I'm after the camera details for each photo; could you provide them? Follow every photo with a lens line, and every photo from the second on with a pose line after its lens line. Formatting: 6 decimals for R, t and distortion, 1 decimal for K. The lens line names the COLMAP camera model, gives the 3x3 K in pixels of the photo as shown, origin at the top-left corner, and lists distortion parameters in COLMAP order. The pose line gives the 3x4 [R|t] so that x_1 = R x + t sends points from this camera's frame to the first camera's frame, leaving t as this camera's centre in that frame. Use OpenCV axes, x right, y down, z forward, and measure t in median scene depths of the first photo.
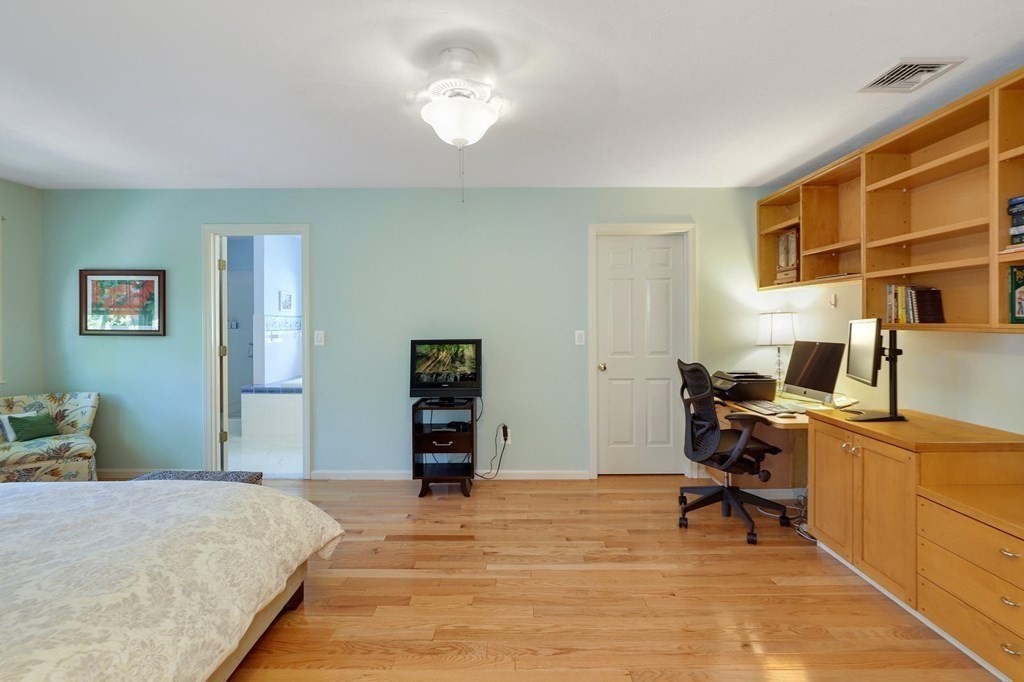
lens RADIAL K [[484.1, 0, 515.3], [0, 484.1, 321.4], [0, 0, 1]] dist [-0.000170, 0.000099]
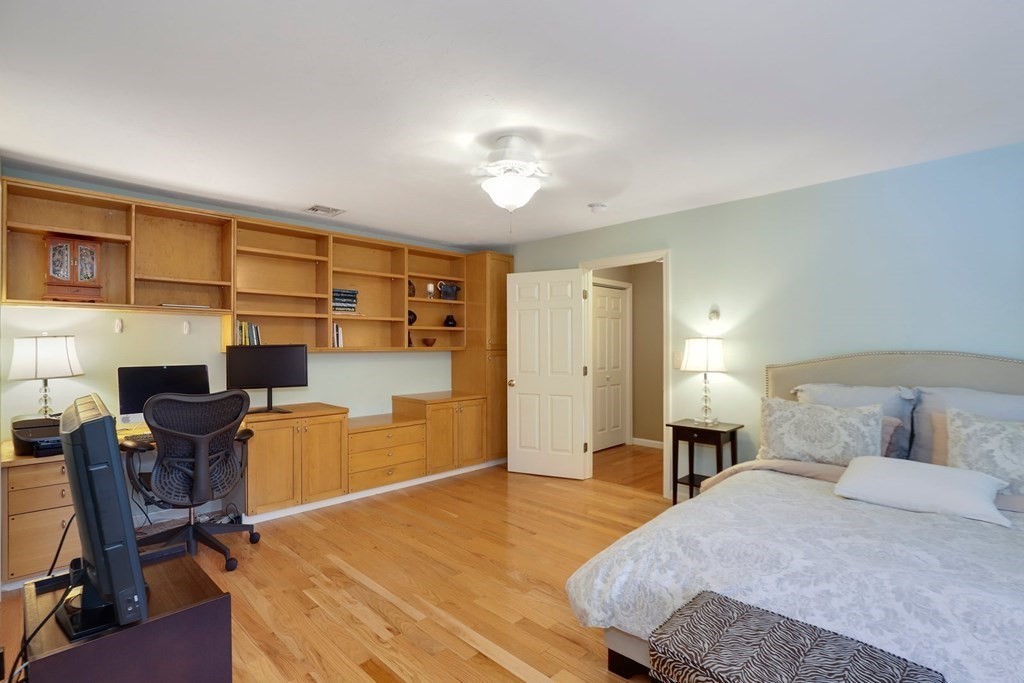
lens RADIAL K [[487.4, 0, 512.0], [0, 487.4, 341.5], [0, 0, 1]] dist [-0.018061, -0.000274]
pose [[-0.711835, 0.009516, 0.702283, -0.658239], [0.003132, 0.999941, -0.010376, 0.002716], [-0.702340, -0.005186, -0.711823, 1.236142]]
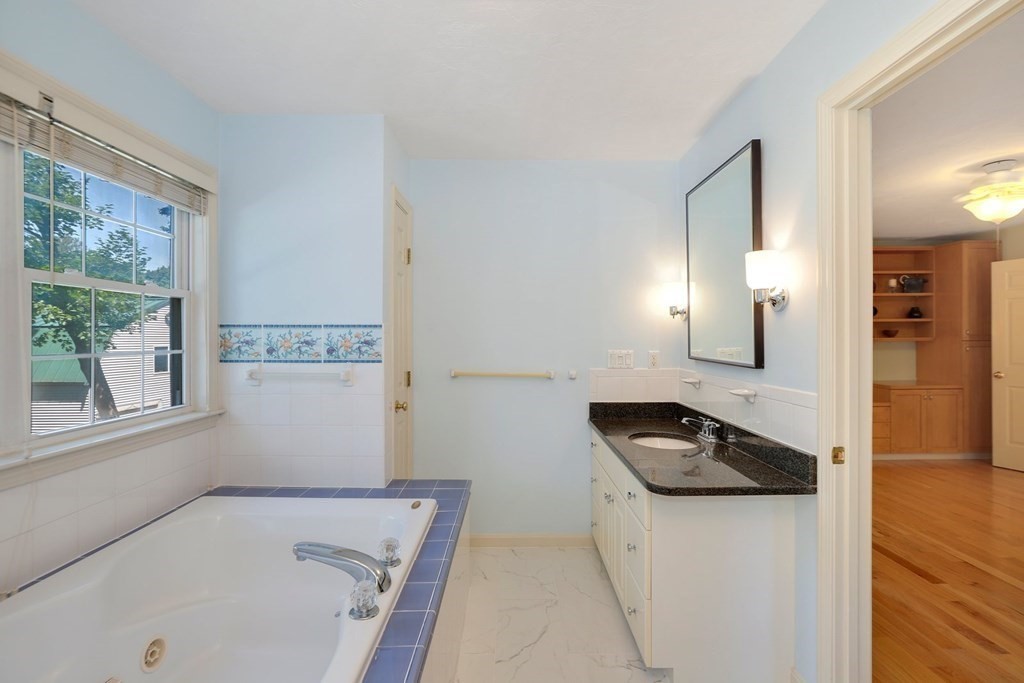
lens RADIAL K [[482.9, 0, 513.1], [0, 482.9, 337.5], [0, 0, 1]] dist [-0.004321, 0.000284]
pose [[-0.001140, 0.000378, 0.999999, -1.049830], [0.003600, 0.999993, -0.000374, -0.001863], [-0.999993, 0.003600, -0.001141, 1.631929]]
